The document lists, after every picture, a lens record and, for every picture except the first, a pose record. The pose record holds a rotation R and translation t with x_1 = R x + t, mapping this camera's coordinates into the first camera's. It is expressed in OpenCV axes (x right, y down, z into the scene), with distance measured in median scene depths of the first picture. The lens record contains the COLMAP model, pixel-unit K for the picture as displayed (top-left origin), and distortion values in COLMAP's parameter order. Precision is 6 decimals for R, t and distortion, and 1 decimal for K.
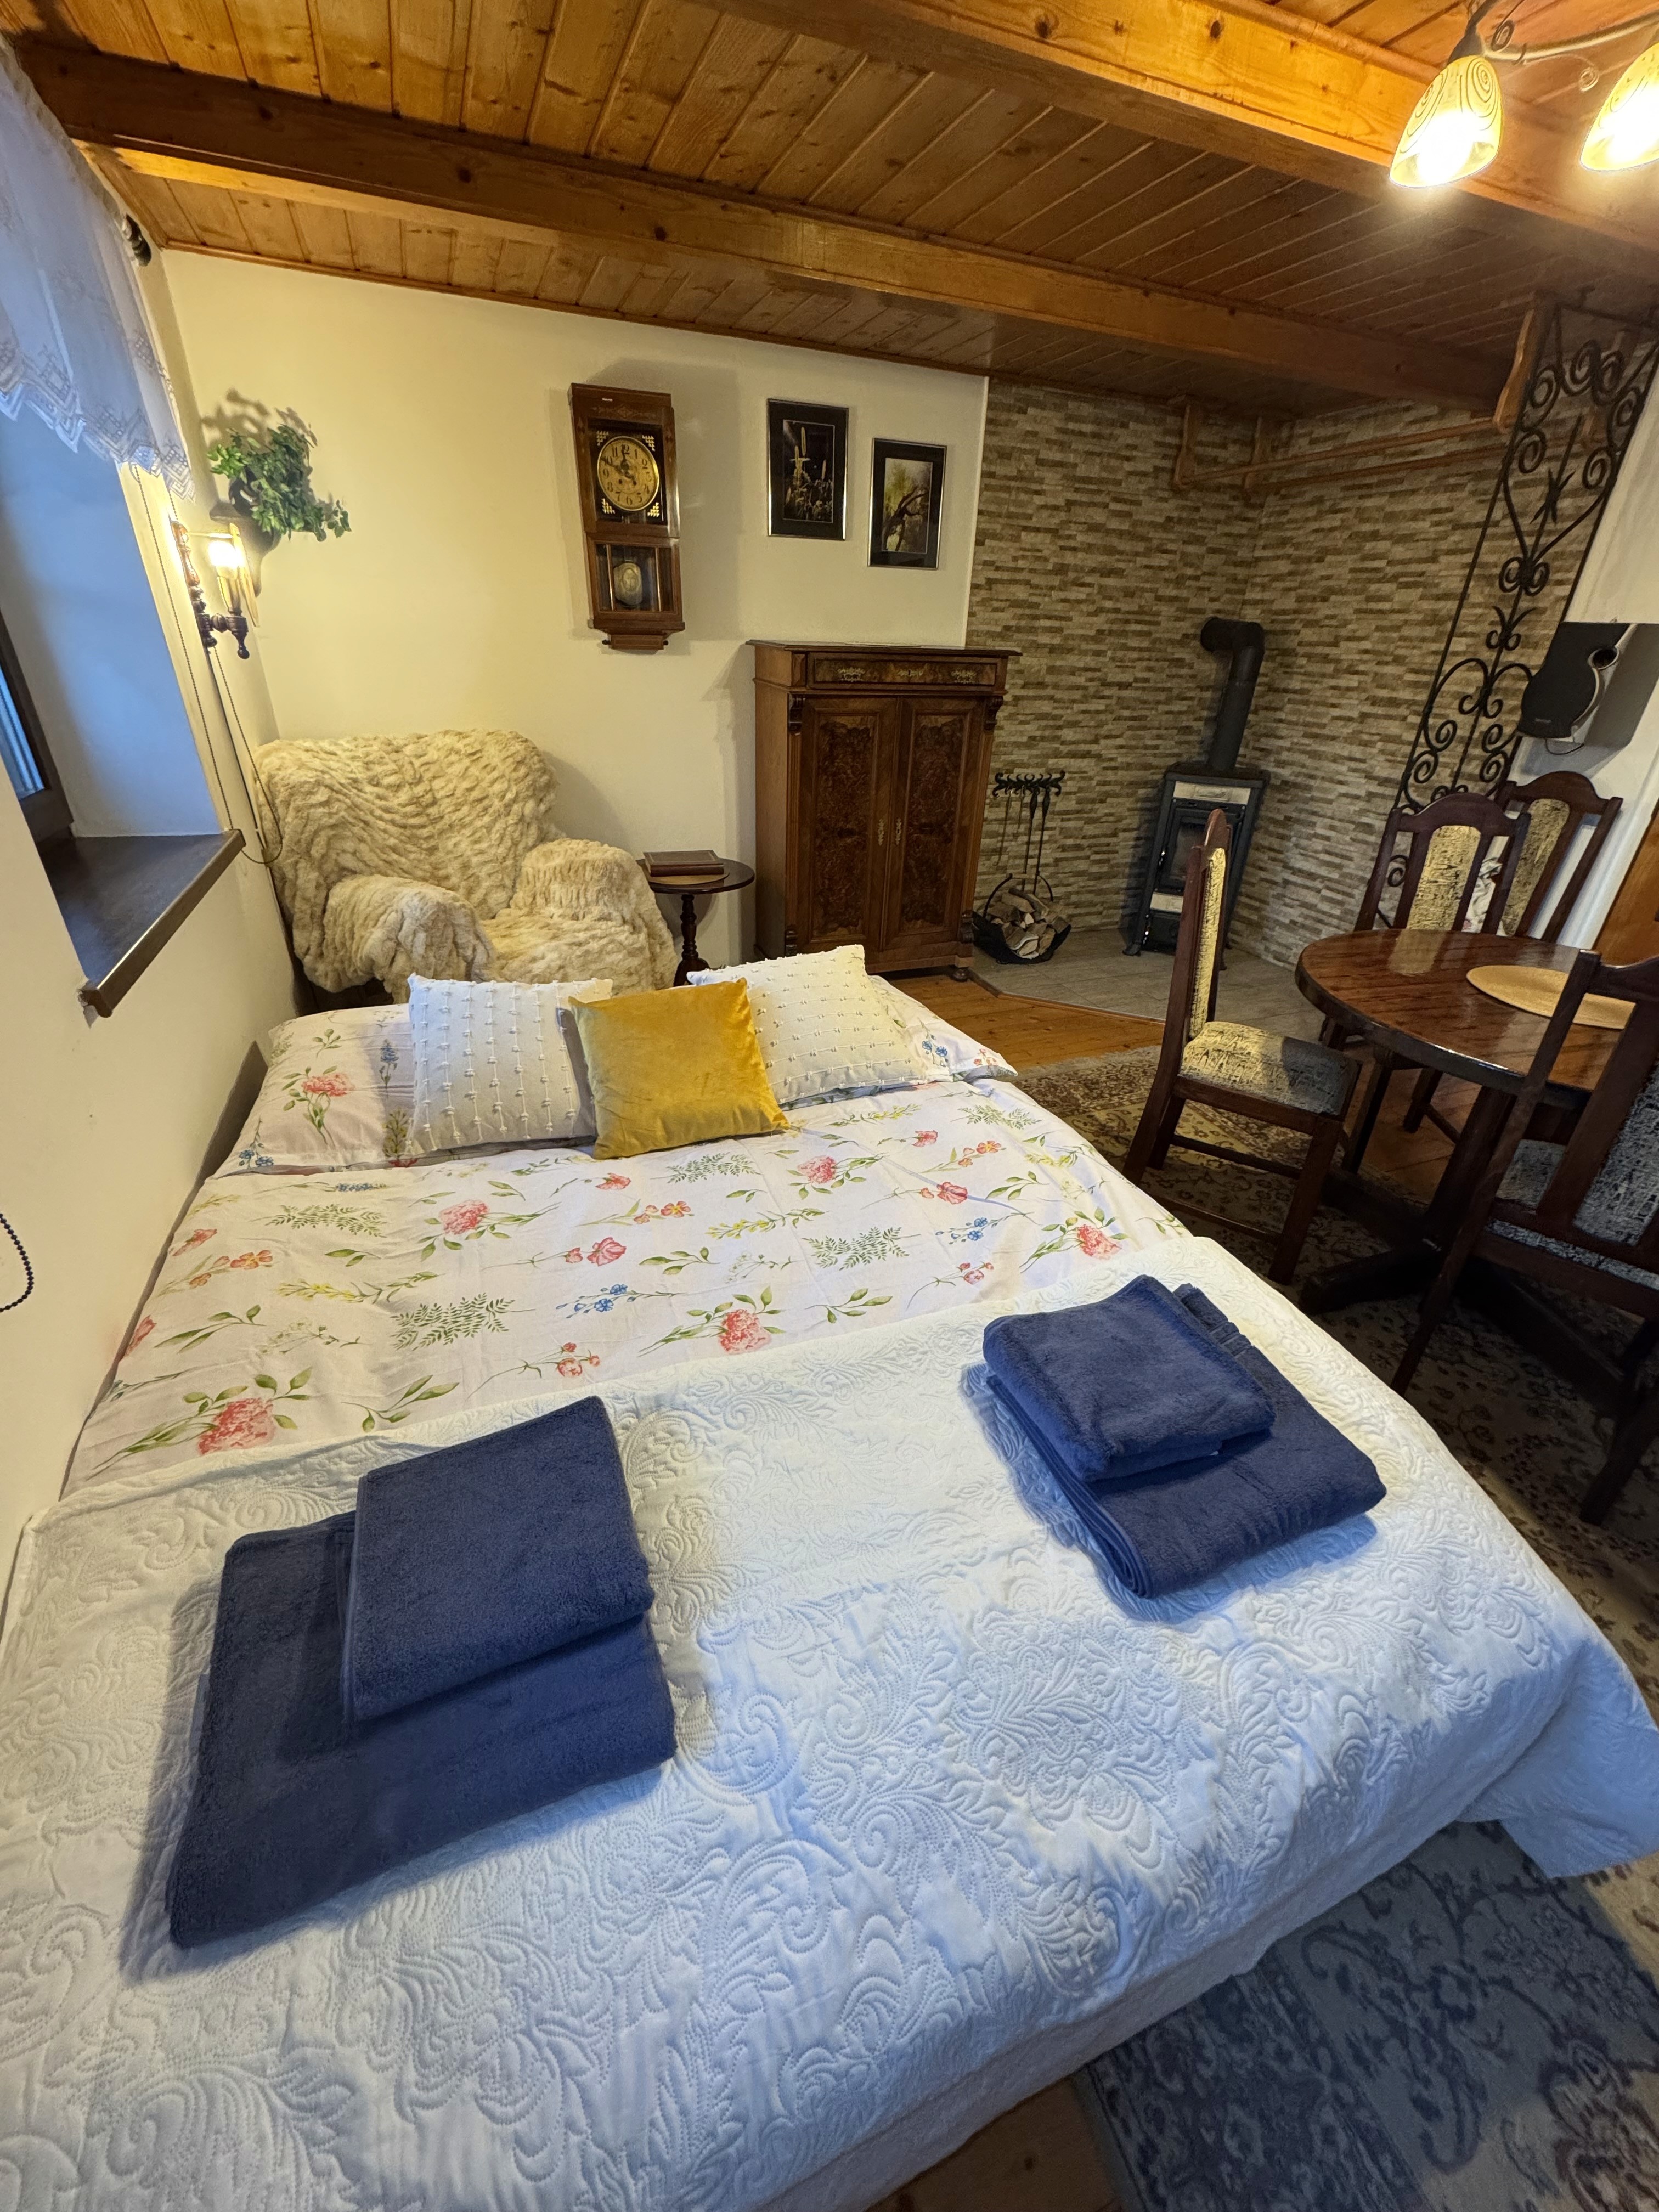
lens RADIAL K [[870.0, 0, 829.3], [0, 870.0, 1099.4], [0, 0, 1]] dist [-0.006015, -0.000333]
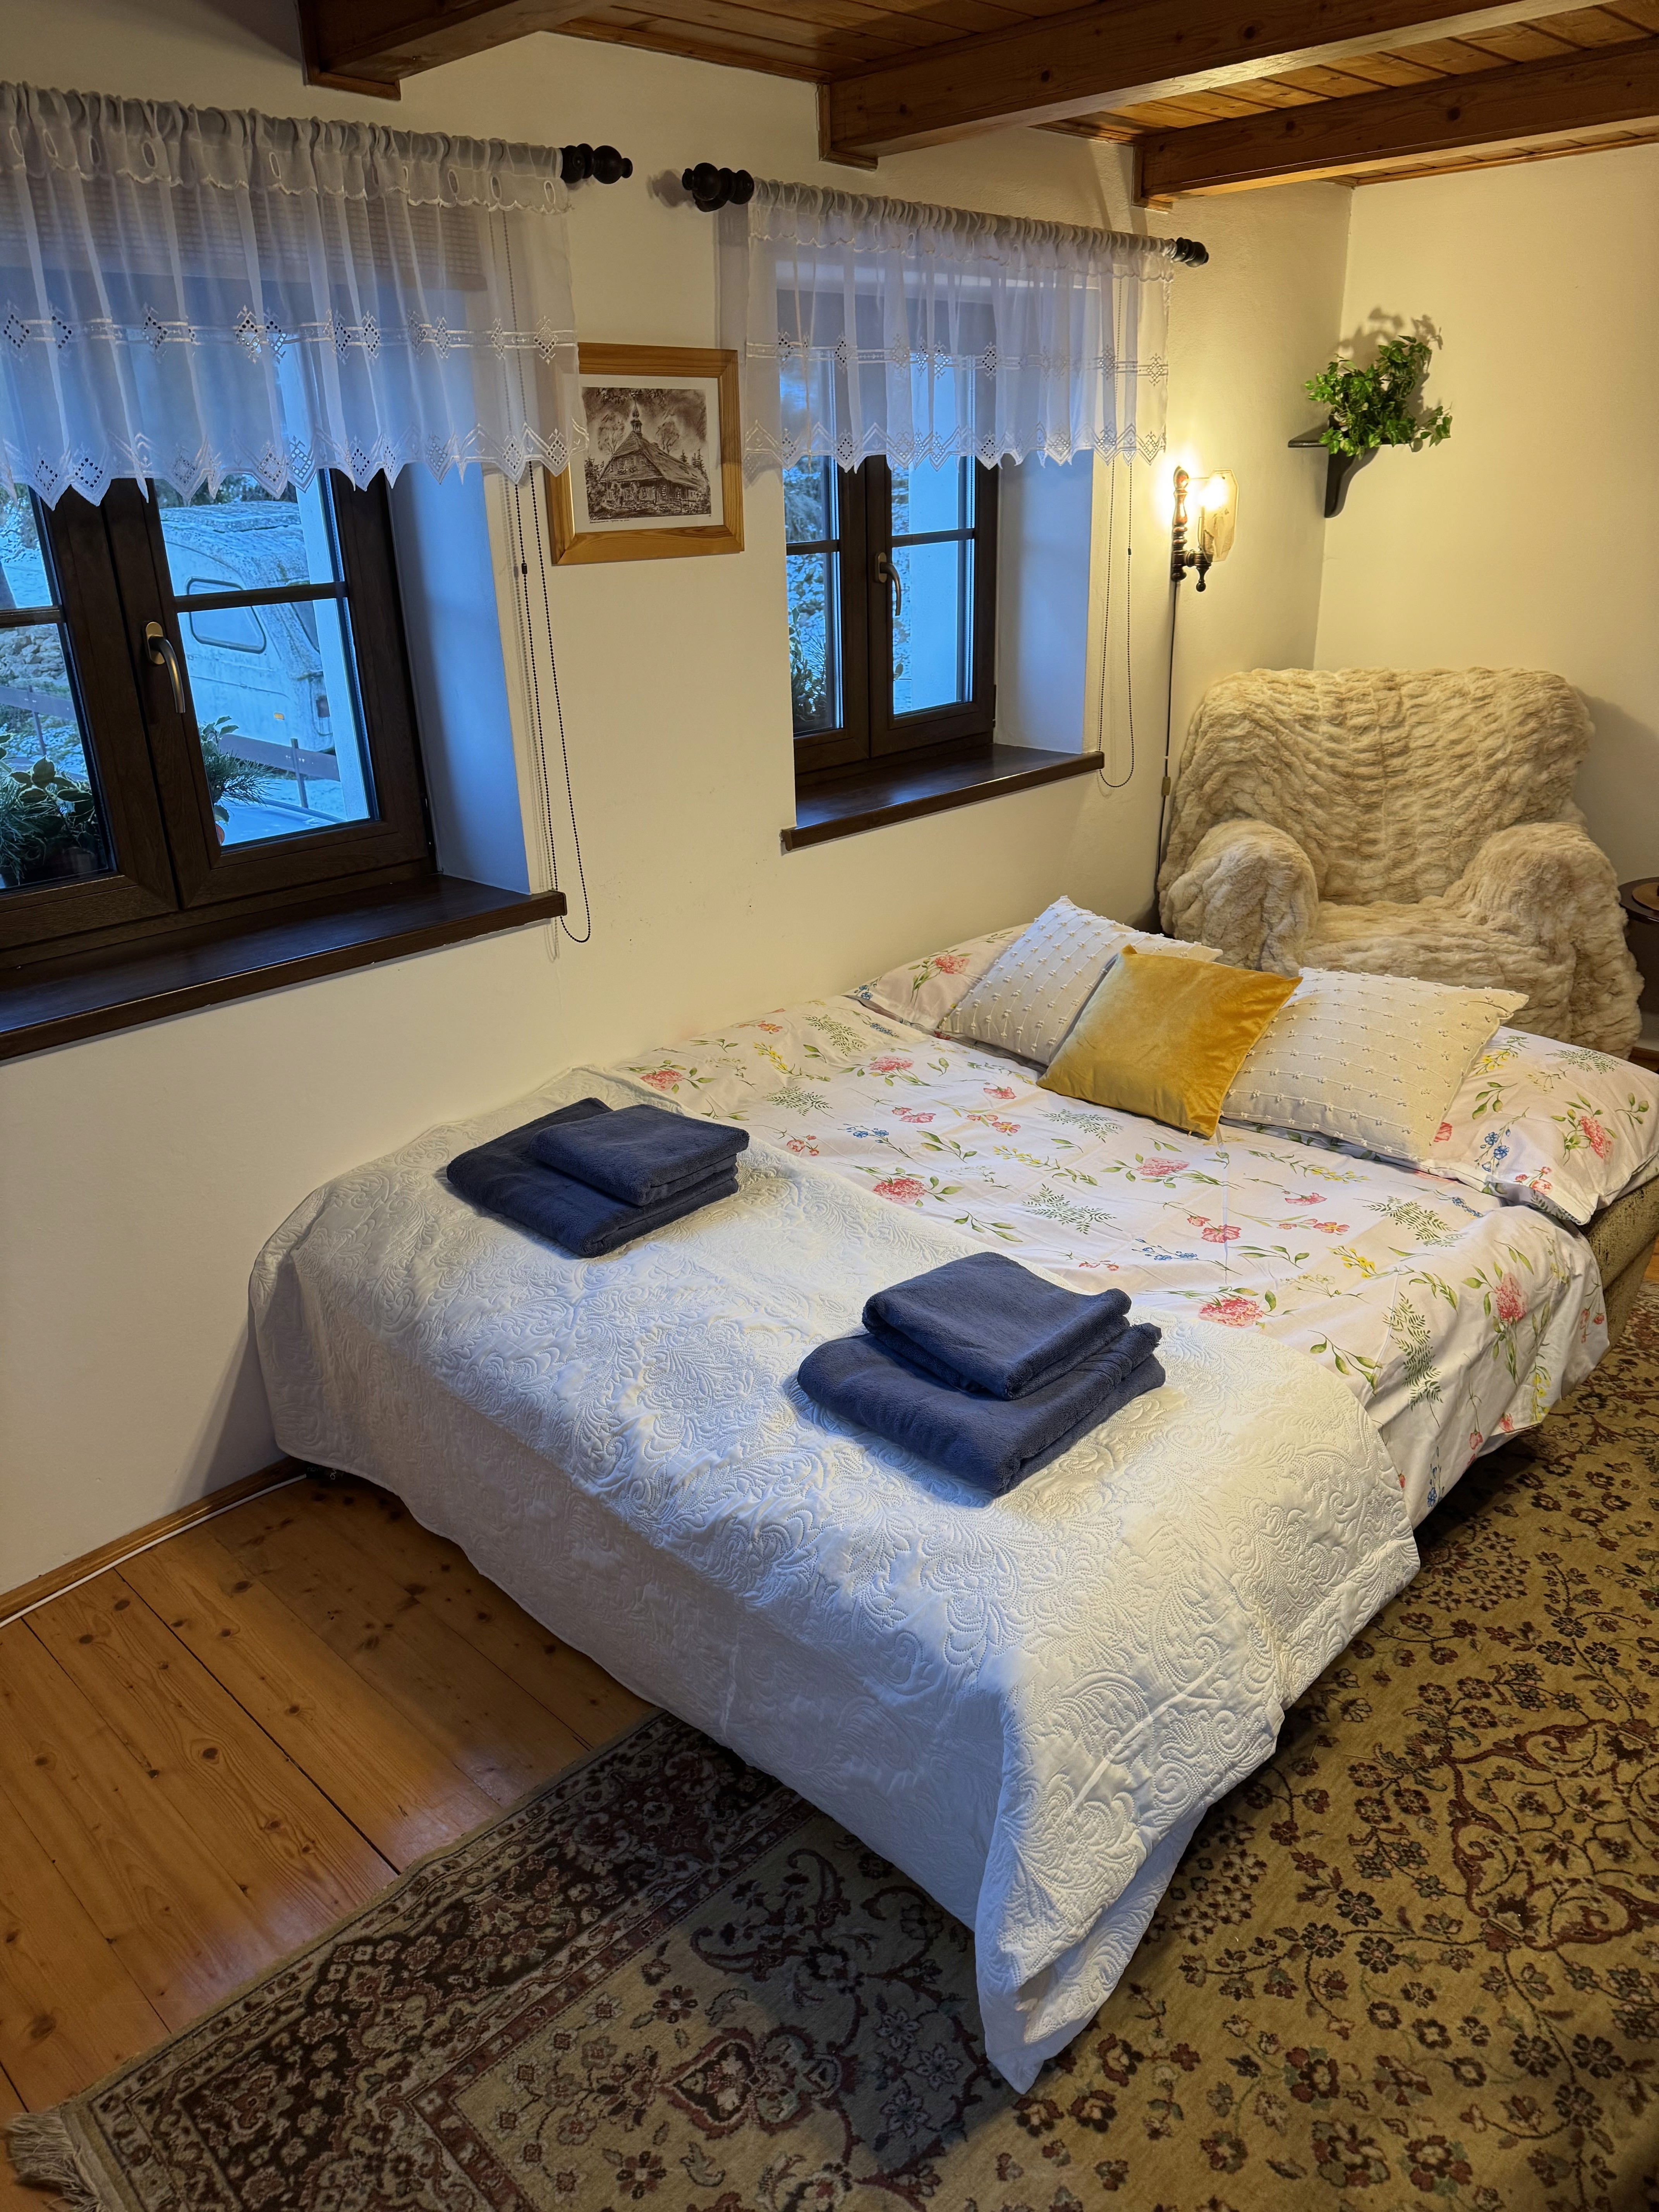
lens RADIAL K [[1551.0, 0, 829.5], [0, 1551.0, 1106.0], [0, 0, 1]] dist [0.097306, -0.210895]
pose [[0.400142, 0.299637, -0.866085, 0.997699], [-0.386894, 0.911928, 0.136748, -0.052277], [0.830782, 0.280365, 0.480829, -0.069686]]
